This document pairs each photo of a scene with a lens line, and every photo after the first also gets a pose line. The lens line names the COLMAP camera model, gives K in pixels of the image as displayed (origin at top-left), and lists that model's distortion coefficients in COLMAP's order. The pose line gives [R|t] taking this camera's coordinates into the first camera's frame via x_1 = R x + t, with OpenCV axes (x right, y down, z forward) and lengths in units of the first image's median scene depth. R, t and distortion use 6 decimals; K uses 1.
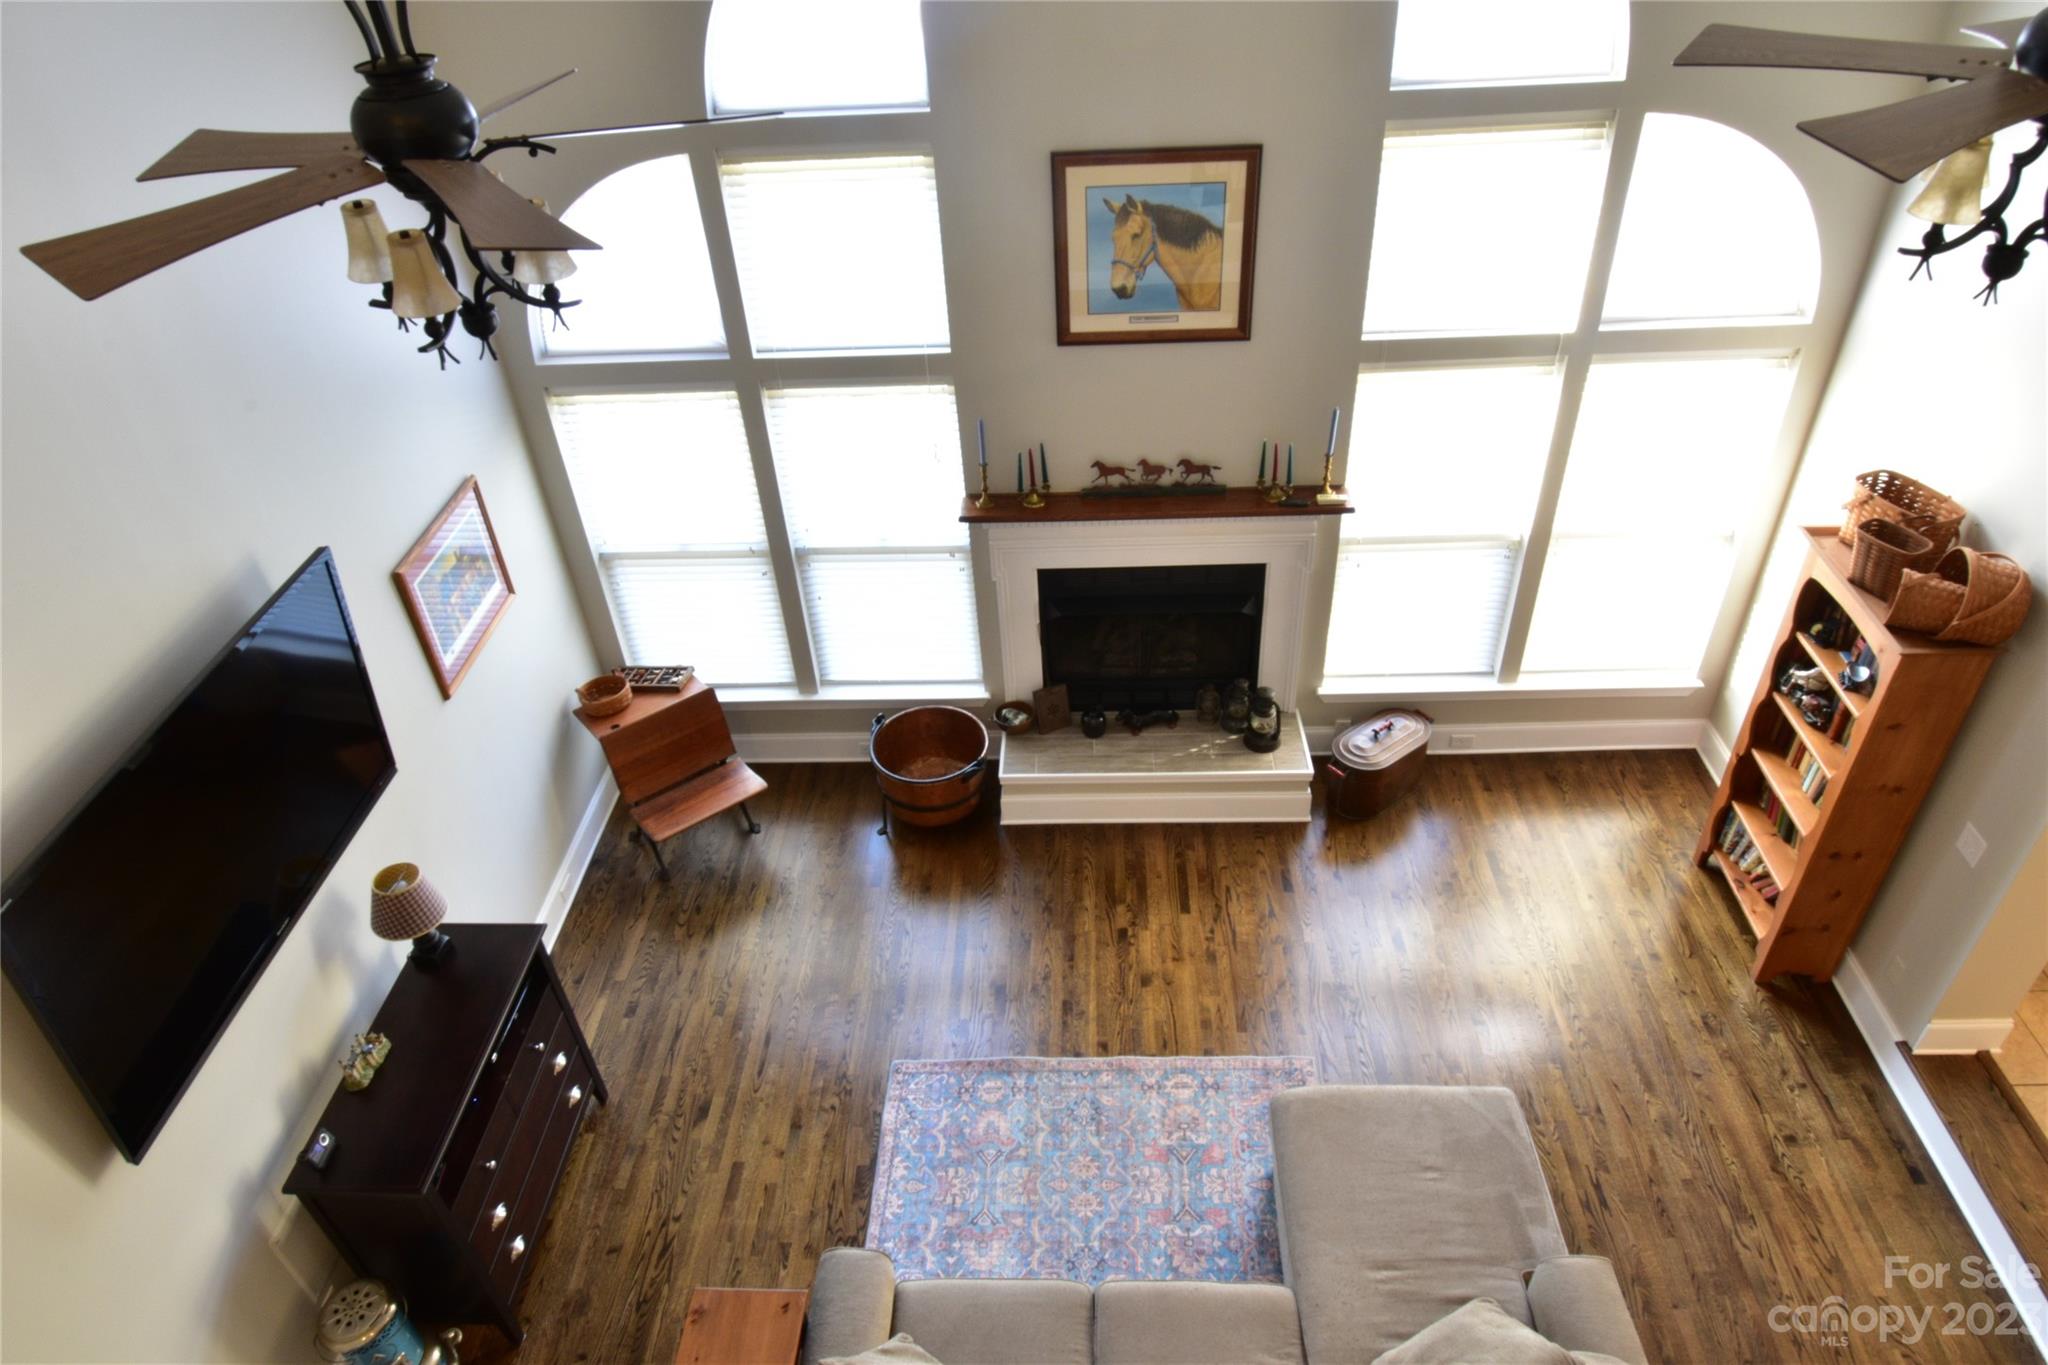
lens RADIAL K [[1254.2, 0, 1024.0], [0, 1254.2, 682.5], [0, 0, 1]] dist [0.000334, -0.000248]
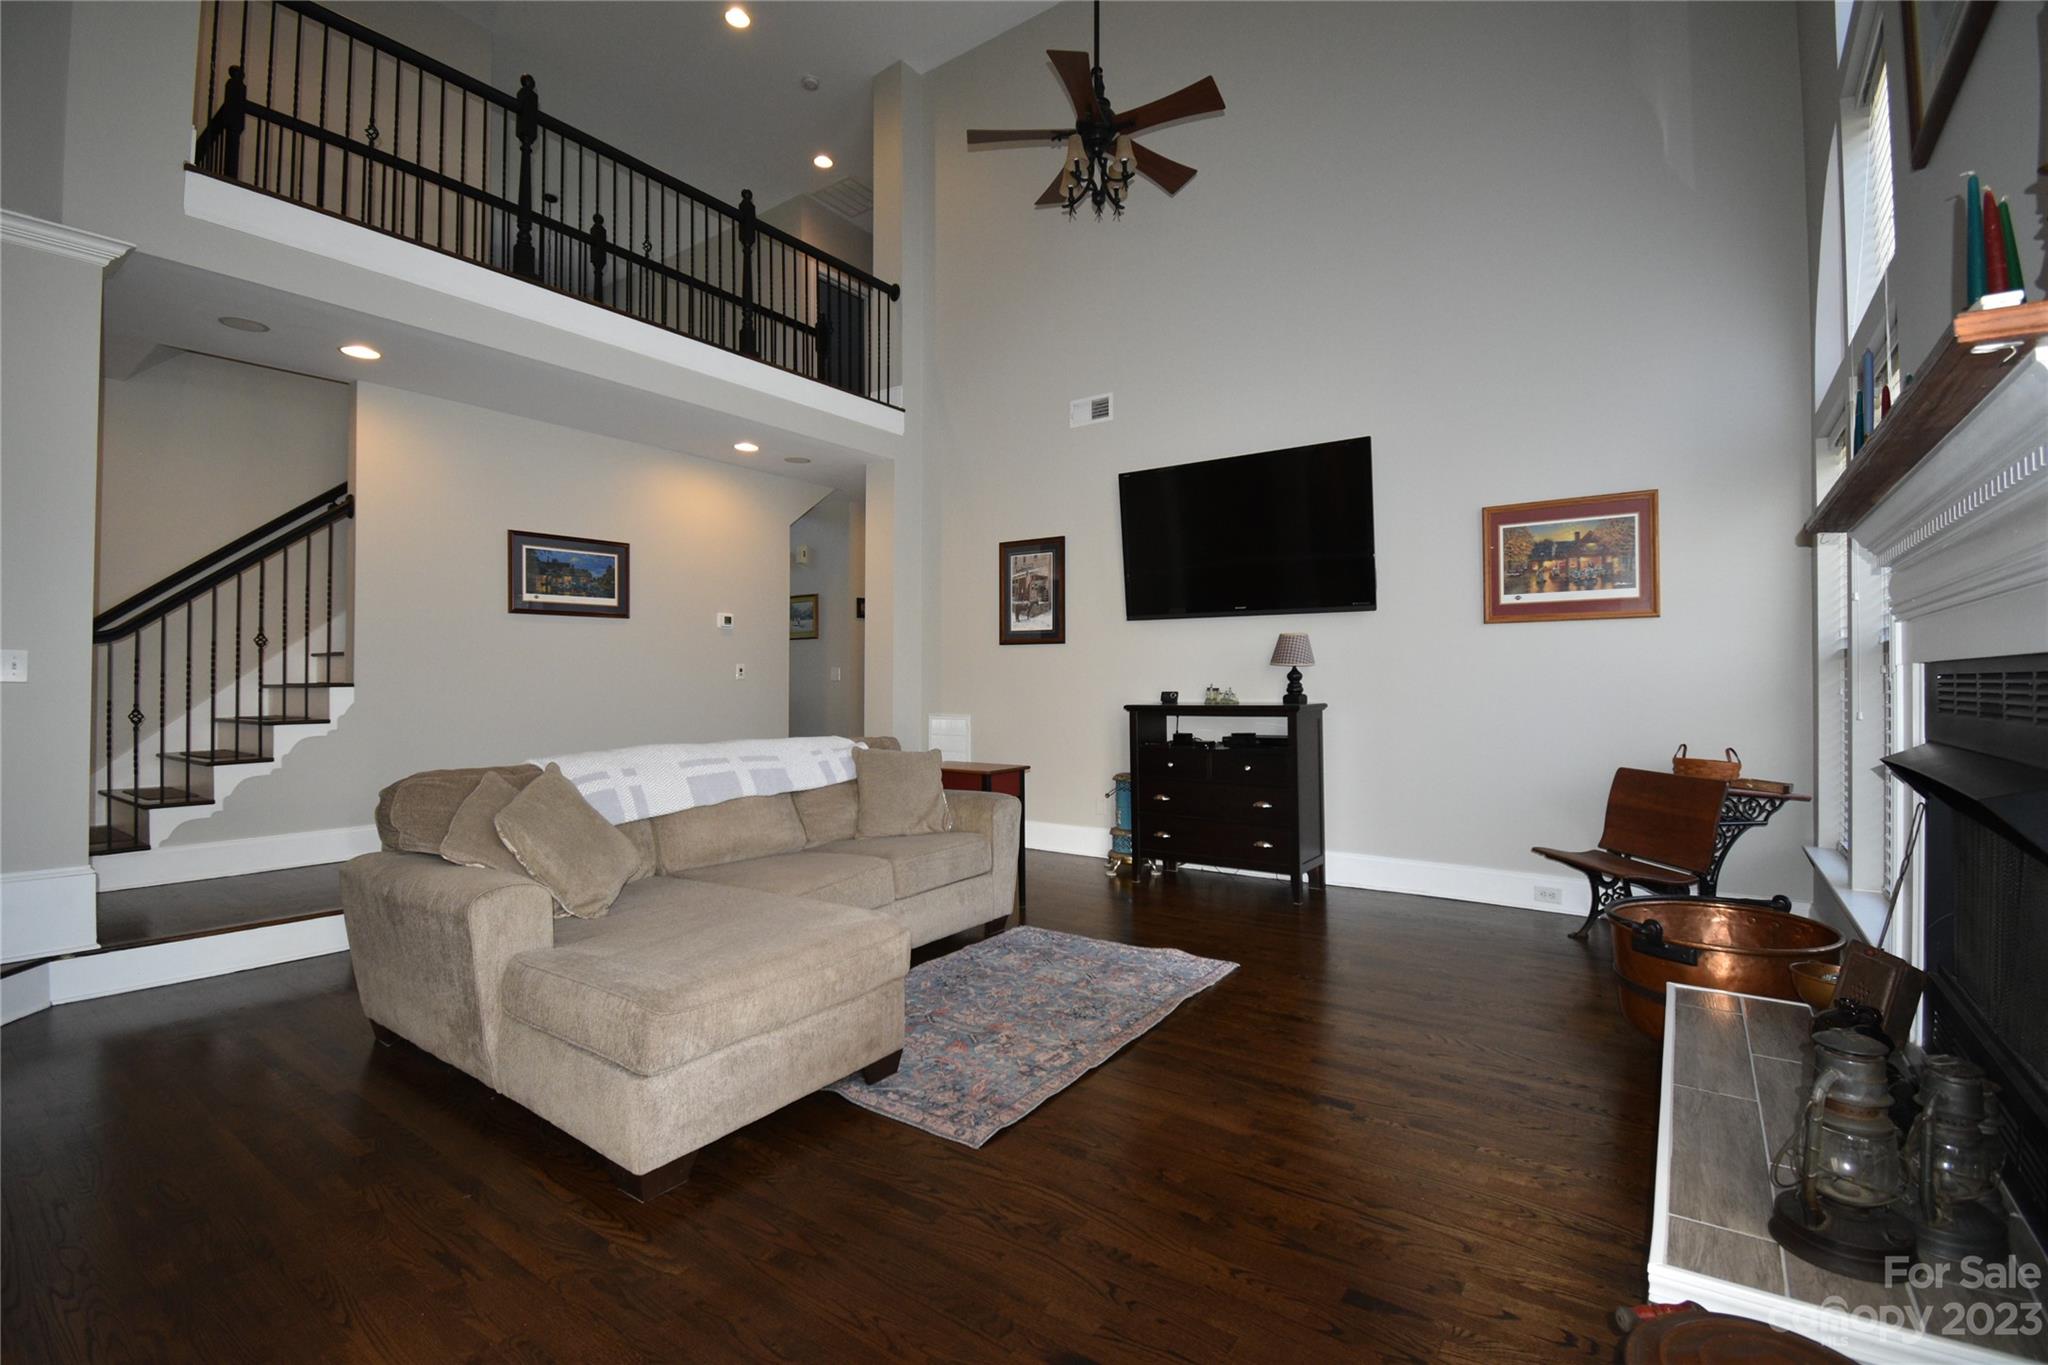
lens RADIAL K [[895.5, 0, 1033.2], [0, 895.5, 673.1], [0, 0, 1]] dist [0.036149, -0.041250]
pose [[-0.544909, 0.050916, -0.836948, 0.591317], [-0.475006, 0.803798, 0.358160, -0.059018], [0.690973, 0.592720, -0.413811, 1.099662]]
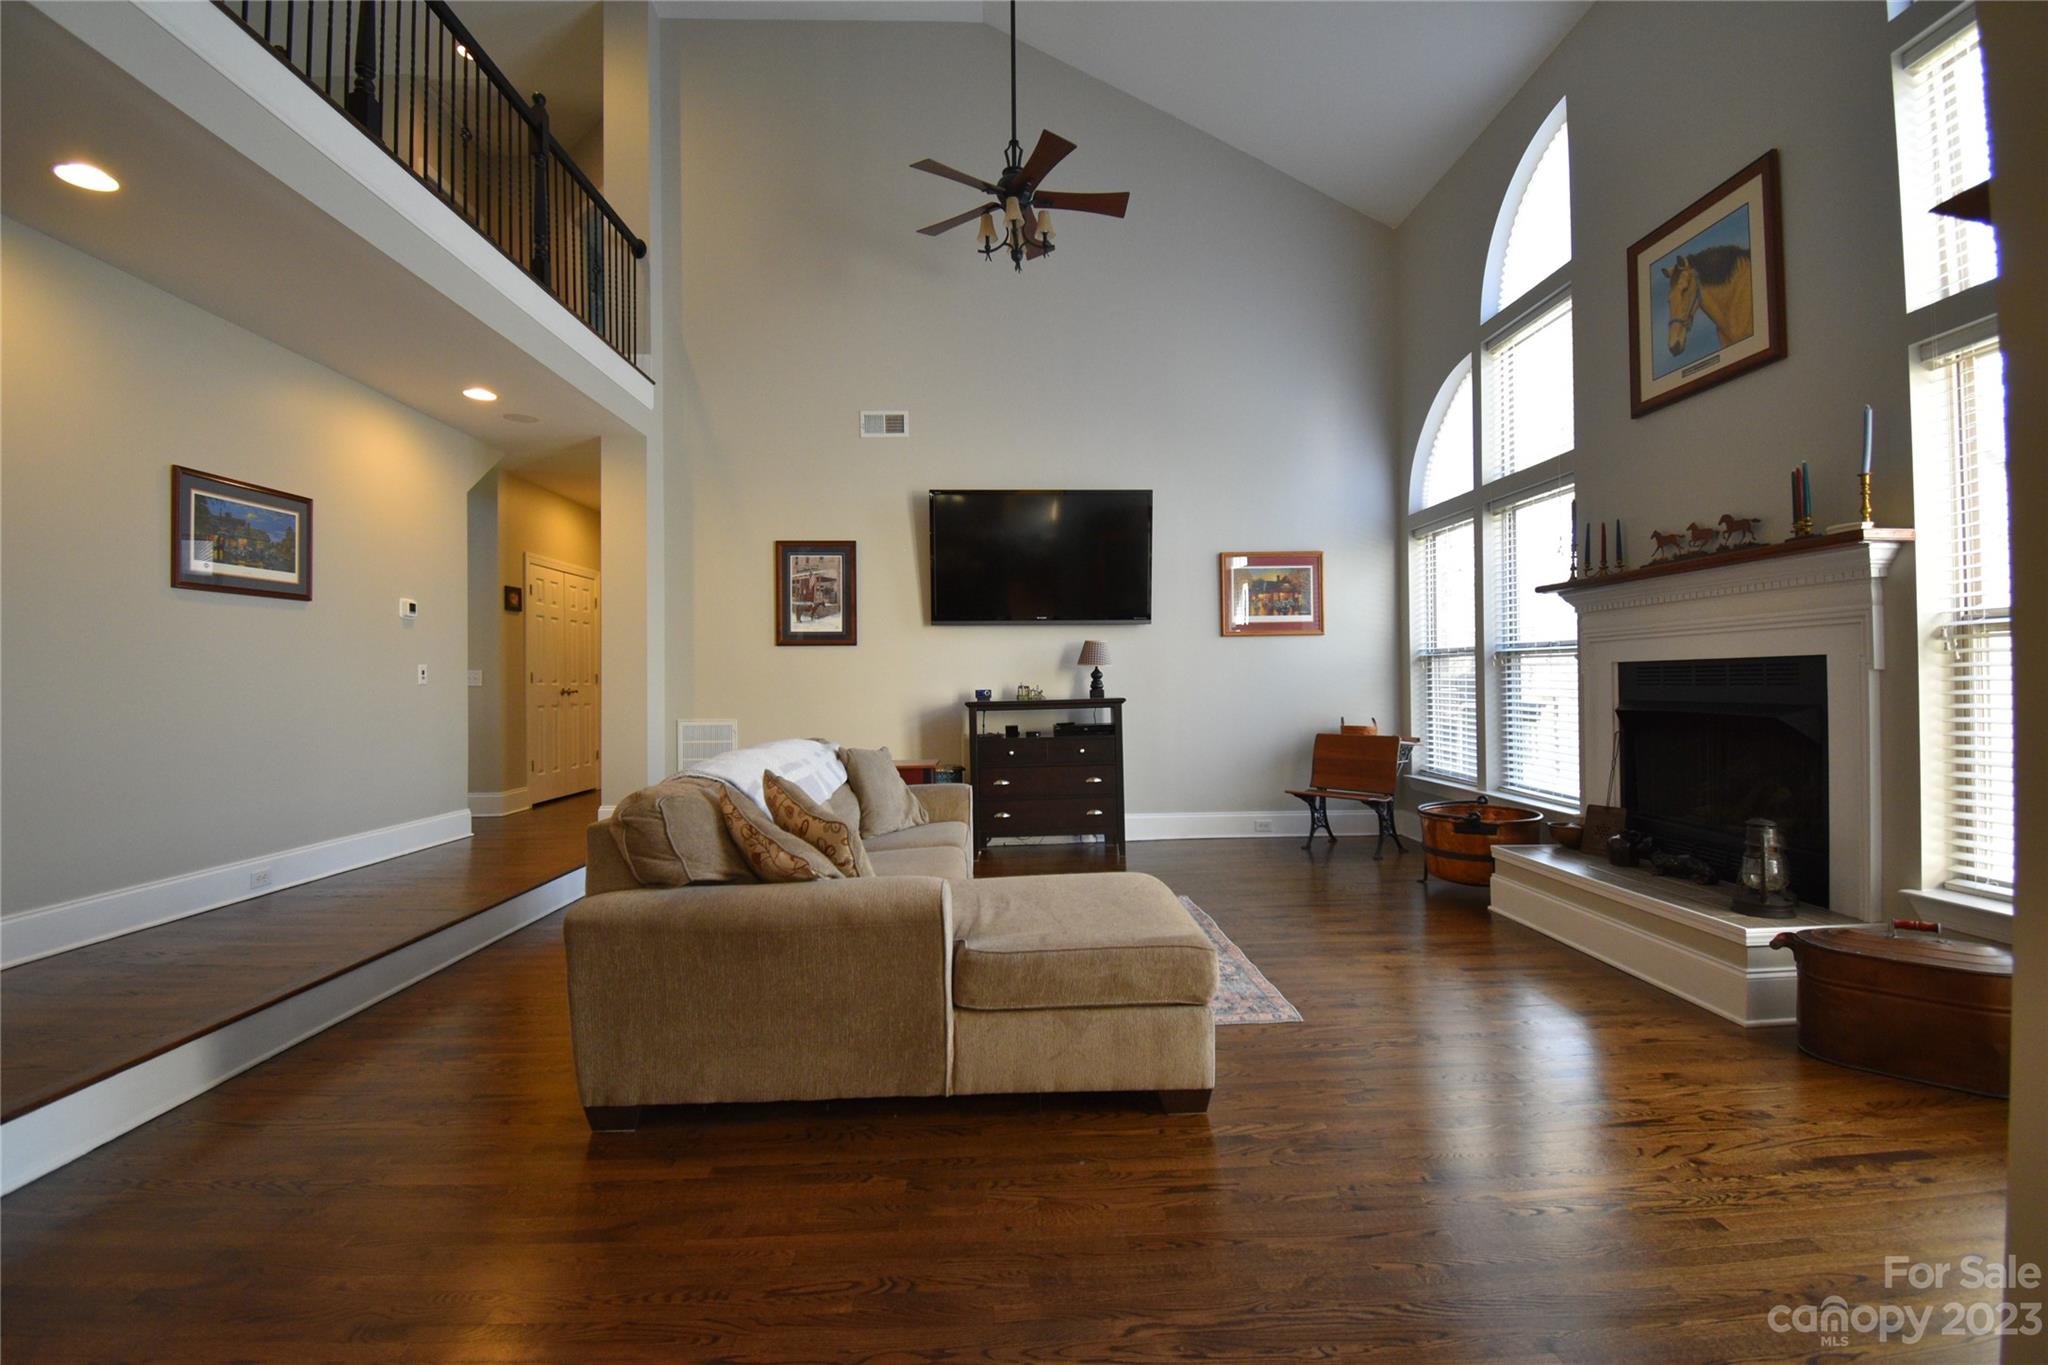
lens RADIAL K [[895.5, 0, 1033.2], [0, 895.5, 673.1], [0, 0, 1]] dist [0.036149, -0.041250]
pose [[0.082997, 0.045024, -0.995532, 0.819078], [-0.589397, 0.807745, -0.012606, 0.234574], [0.803569, 0.587810, 0.093578, 0.693259]]
